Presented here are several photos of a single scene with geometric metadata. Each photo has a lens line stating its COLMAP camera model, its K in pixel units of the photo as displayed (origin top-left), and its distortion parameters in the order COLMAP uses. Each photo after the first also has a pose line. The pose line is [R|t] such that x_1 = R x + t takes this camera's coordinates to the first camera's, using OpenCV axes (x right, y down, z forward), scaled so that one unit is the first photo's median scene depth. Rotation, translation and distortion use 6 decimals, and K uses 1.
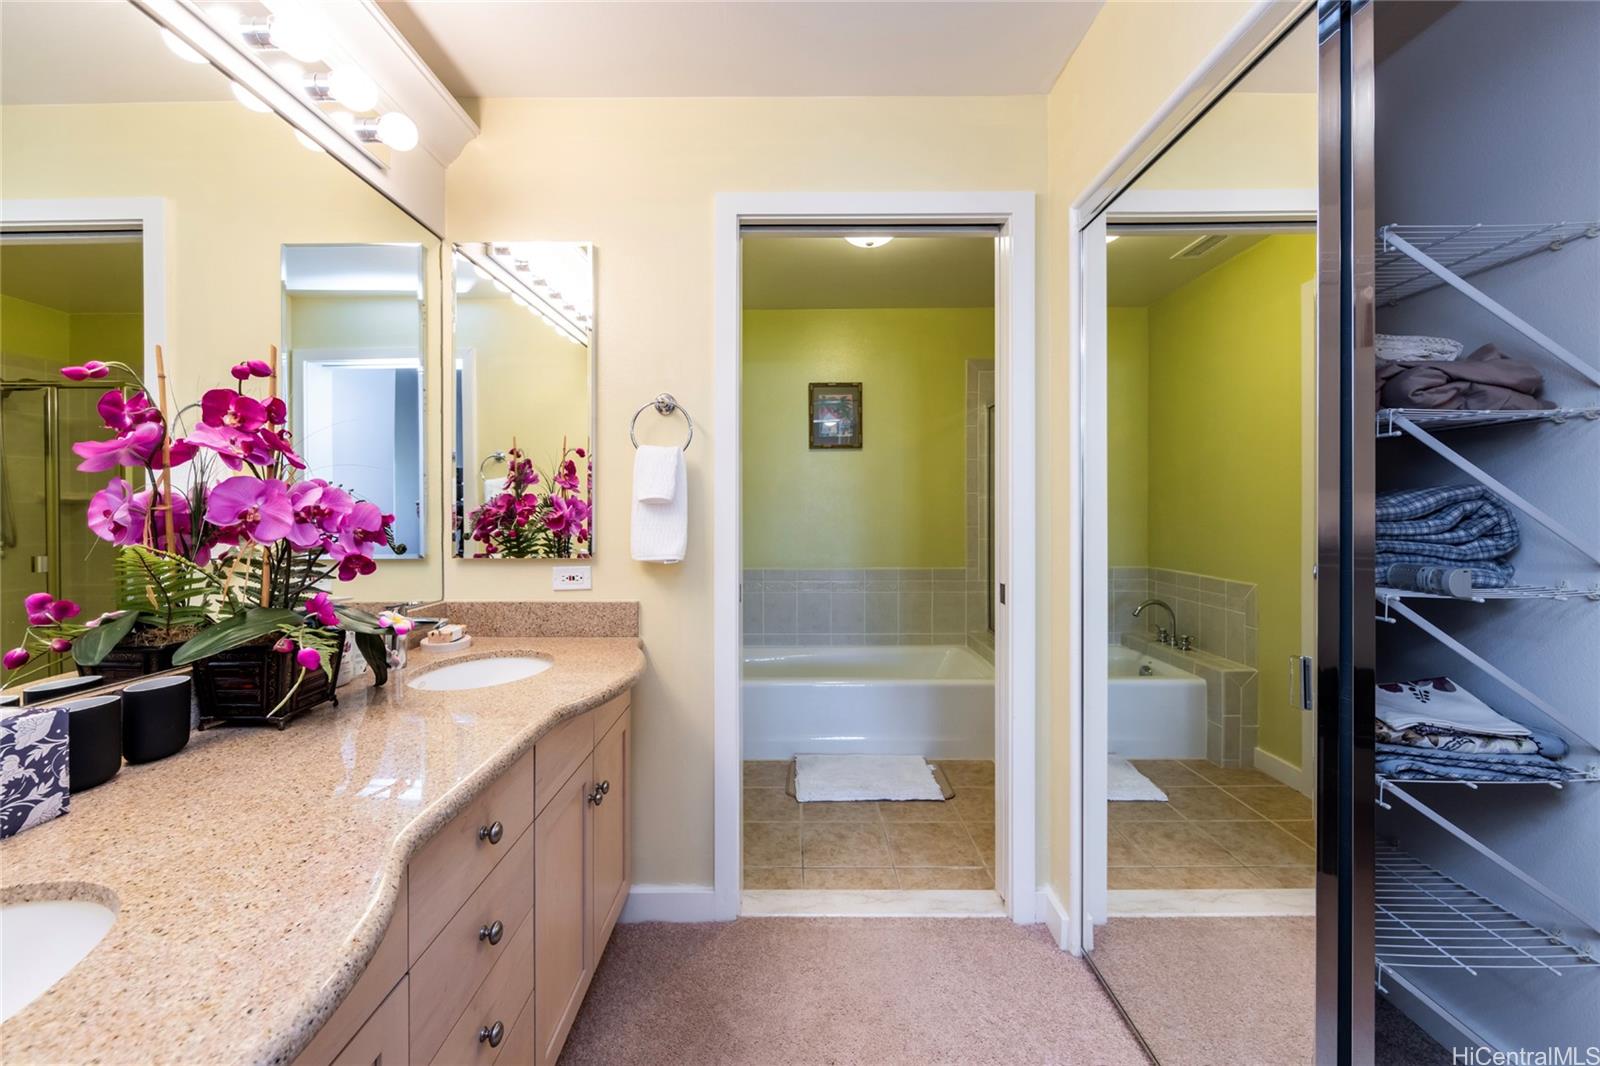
lens RADIAL K [[627.2, 0, 800.2], [0, 627.2, 530.6], [0, 0, 1]] dist [-0.010110, -0.000113]
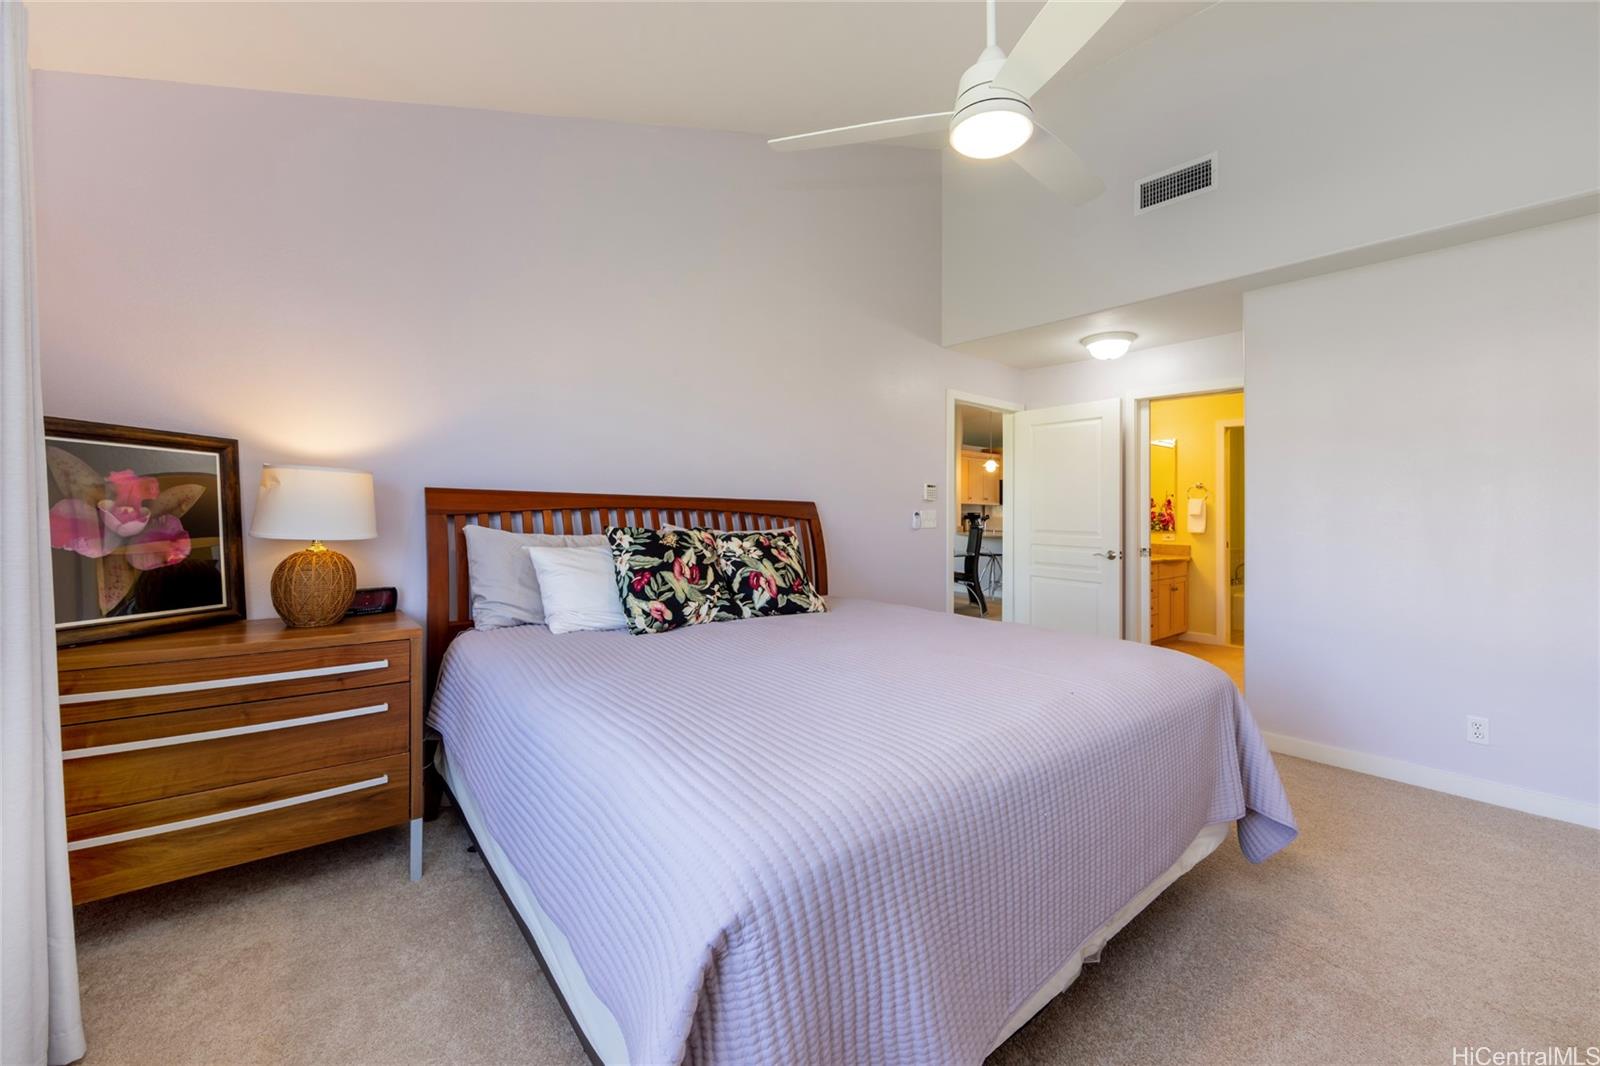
lens RADIAL K [[627.2, 0, 802.6], [0, 627.2, 534.8], [0, 0, 1]] dist [-0.010110, -0.000113]
pose [[0.635407, 0.010509, -0.772106, 1.017481], [-0.000770, 0.999916, 0.012976, 0.016107], [0.772177, -0.007650, 0.635362, -2.760017]]
